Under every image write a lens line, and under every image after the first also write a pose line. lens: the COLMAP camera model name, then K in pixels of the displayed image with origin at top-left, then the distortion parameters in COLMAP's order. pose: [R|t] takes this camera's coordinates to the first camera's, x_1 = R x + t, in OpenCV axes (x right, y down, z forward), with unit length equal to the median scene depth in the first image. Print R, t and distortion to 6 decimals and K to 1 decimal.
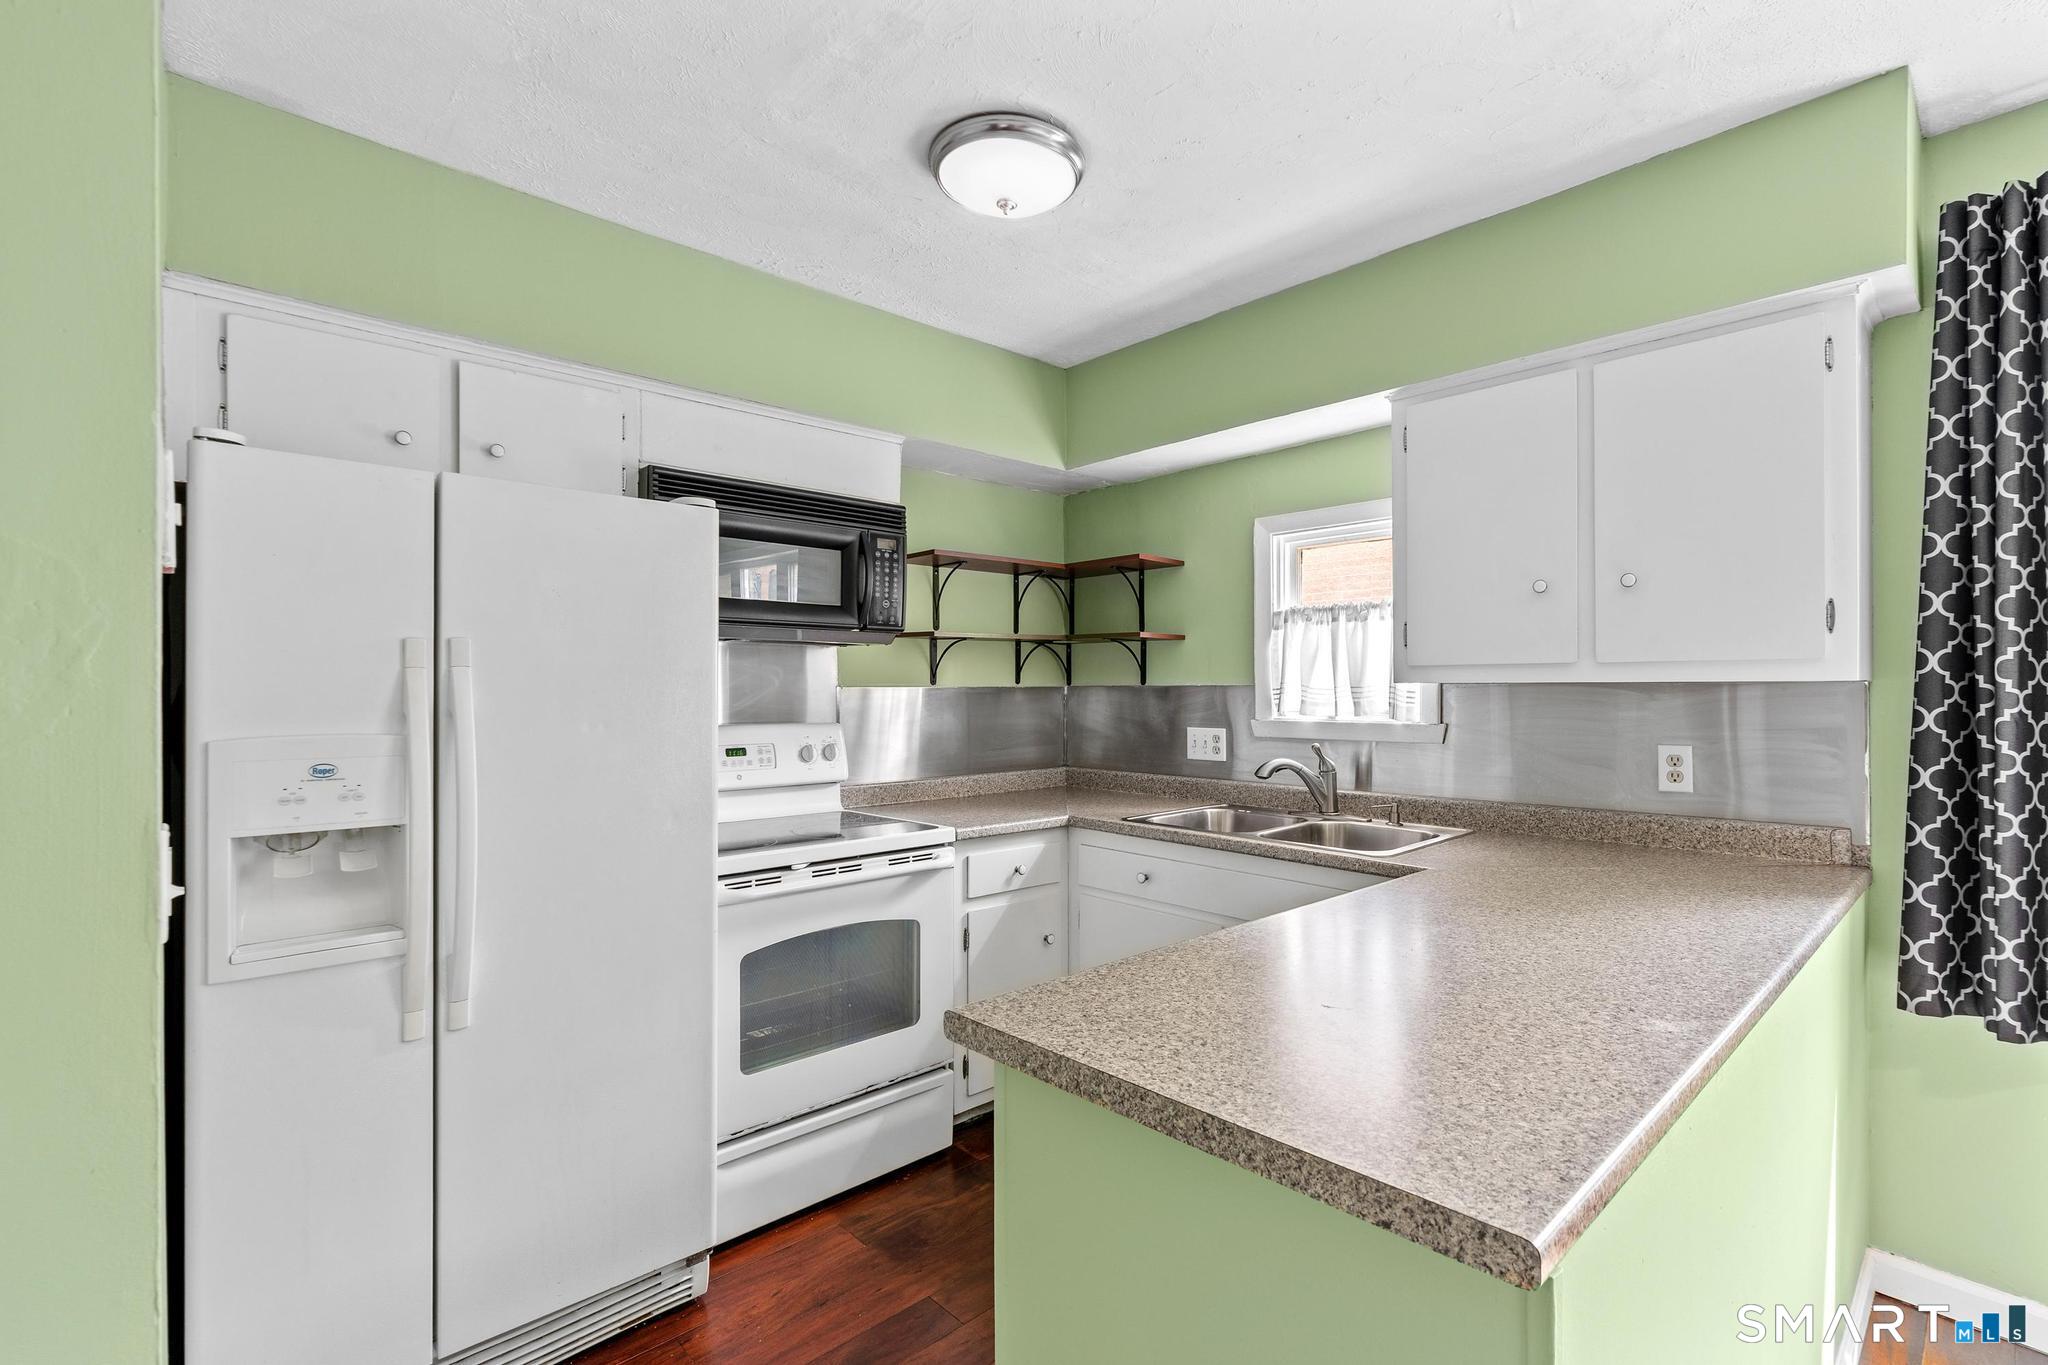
lens RADIAL K [[936.8, 0, 1011.2], [0, 936.8, 681.5], [0, 0, 1]] dist [-0.002908, 0.000426]
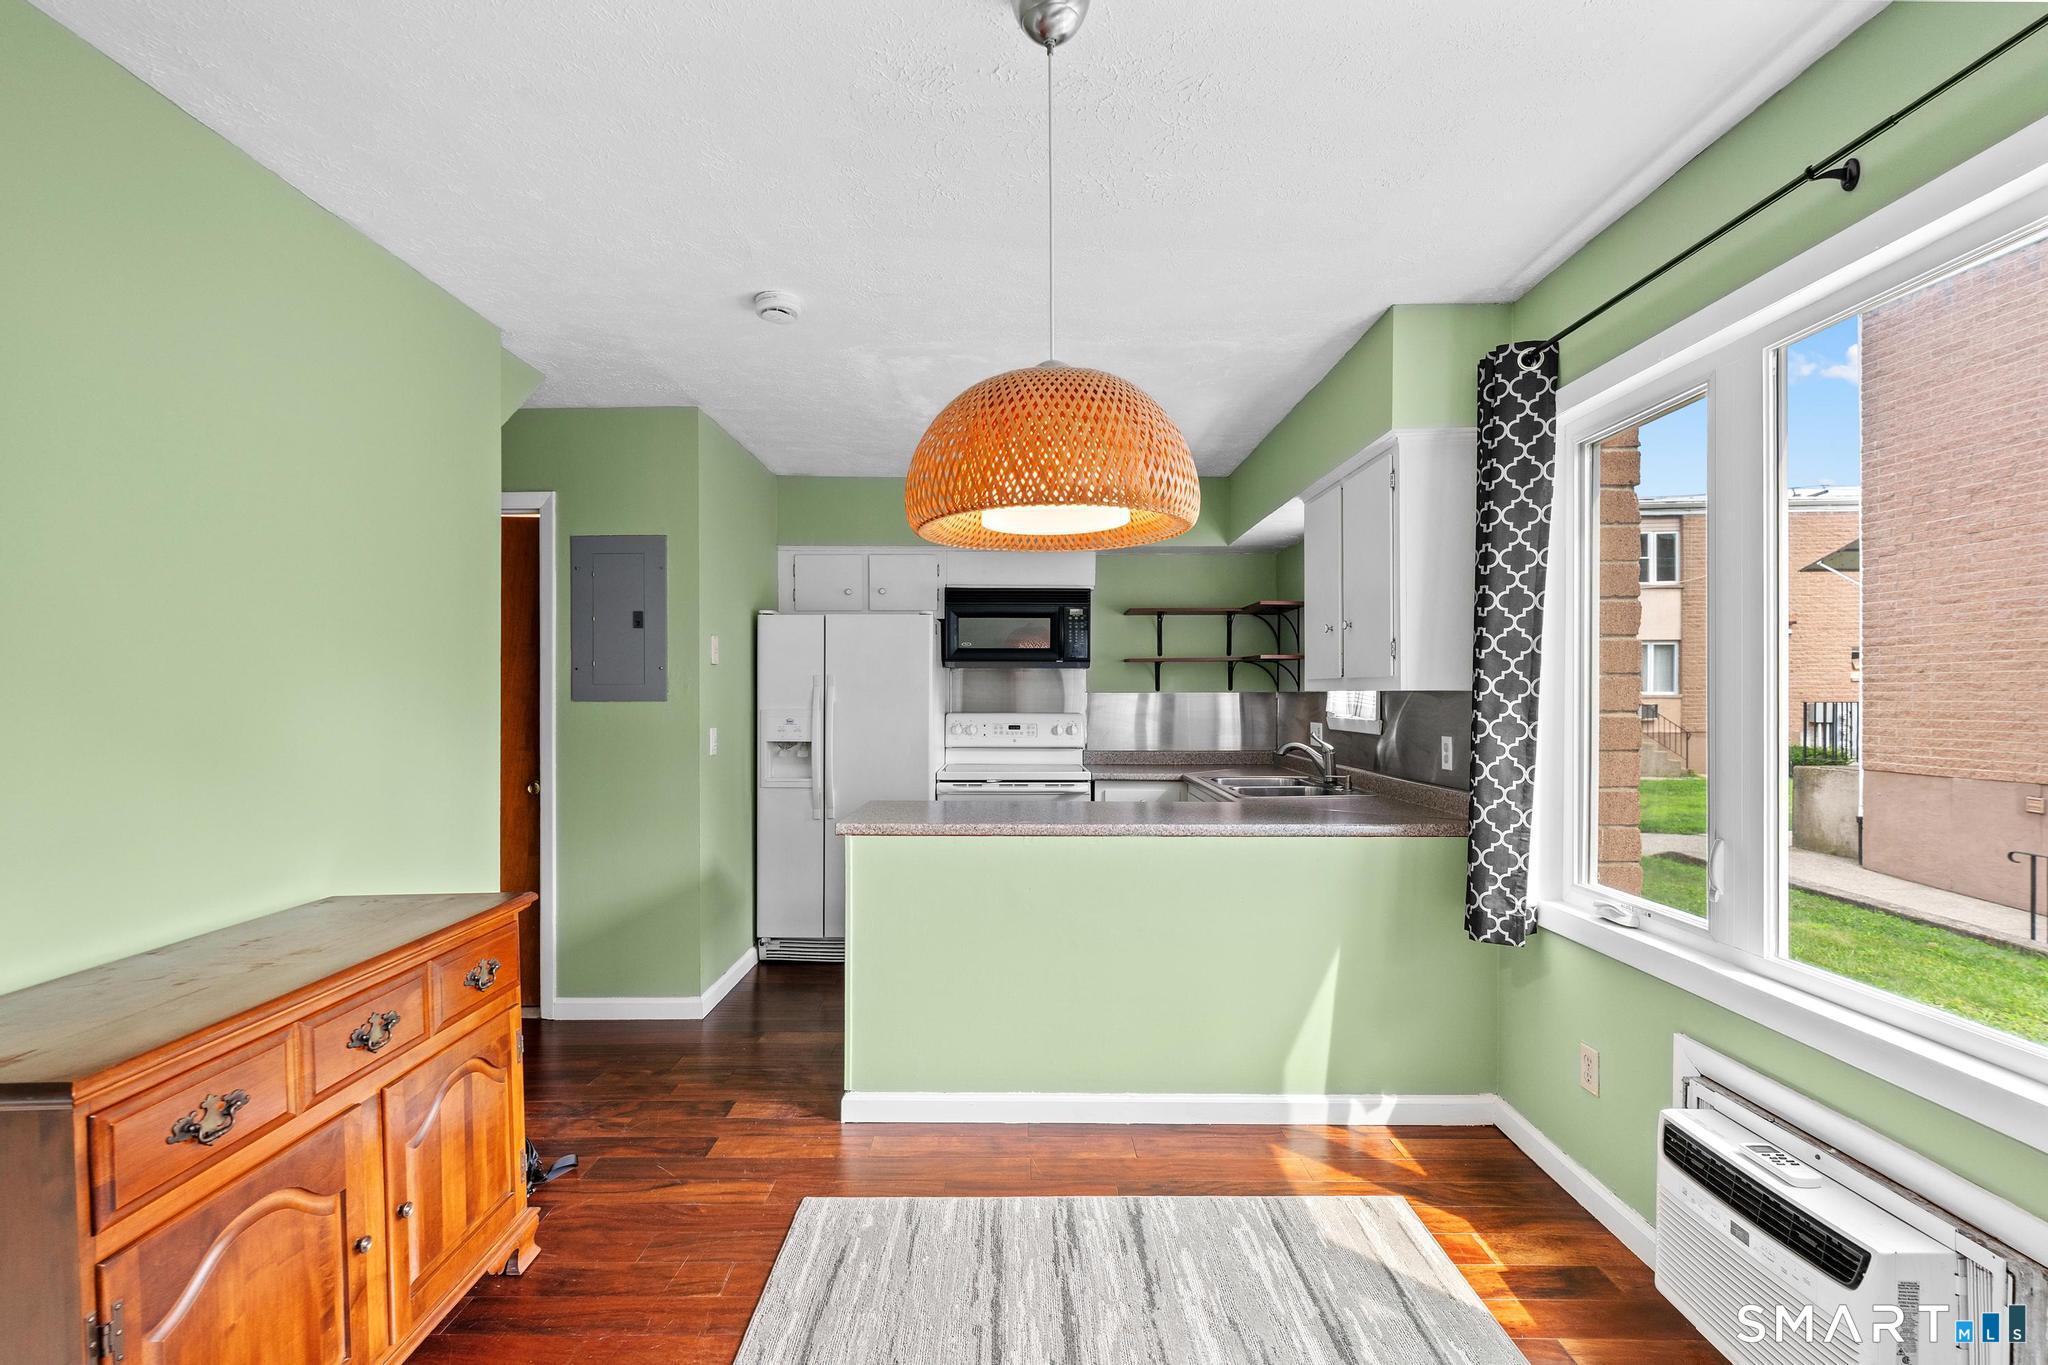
lens RADIAL K [[933.4, 0, 1014.8], [0, 933.4, 697.1], [0, 0, 1]] dist [-0.004181, 0.000358]
pose [[0.738849, 0.005908, -0.673845, 1.082235], [0.001911, 0.999939, 0.010862, -0.006477], [0.673869, -0.009313, 0.738793, -0.425583]]
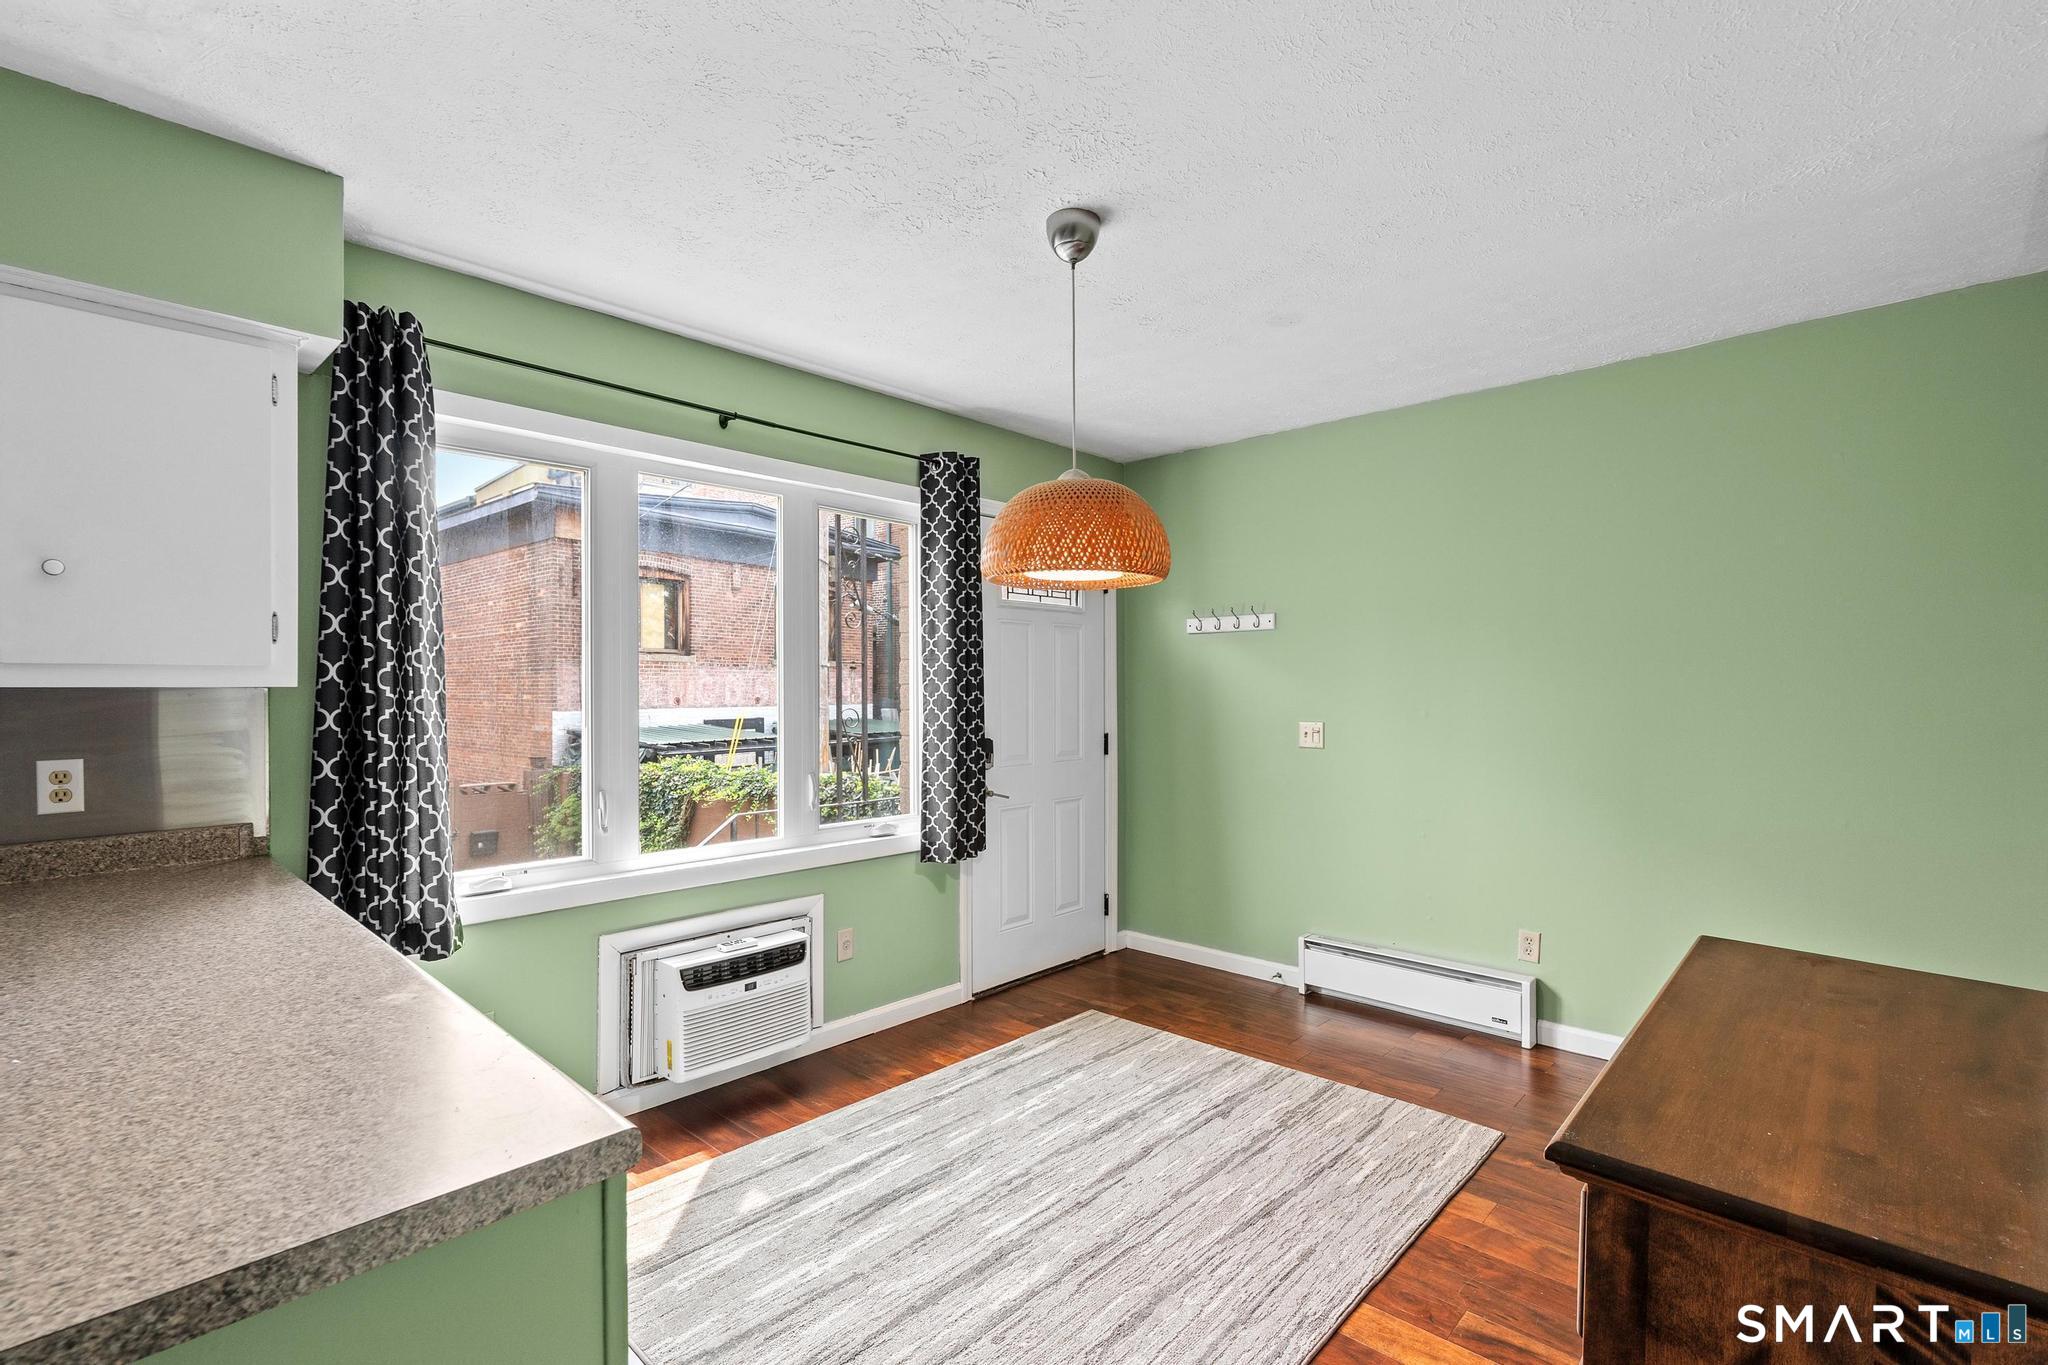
lens RADIAL K [[930.8, 0, 1003.9], [0, 930.8, 684.3], [0, 0, 1]] dist [-0.002840, -0.000404]
pose [[-0.074334, 0.011078, 0.997172, -0.205710], [-0.001846, 0.999935, -0.011246, 0.005068], [-0.997232, -0.002677, -0.074309, 0.168415]]
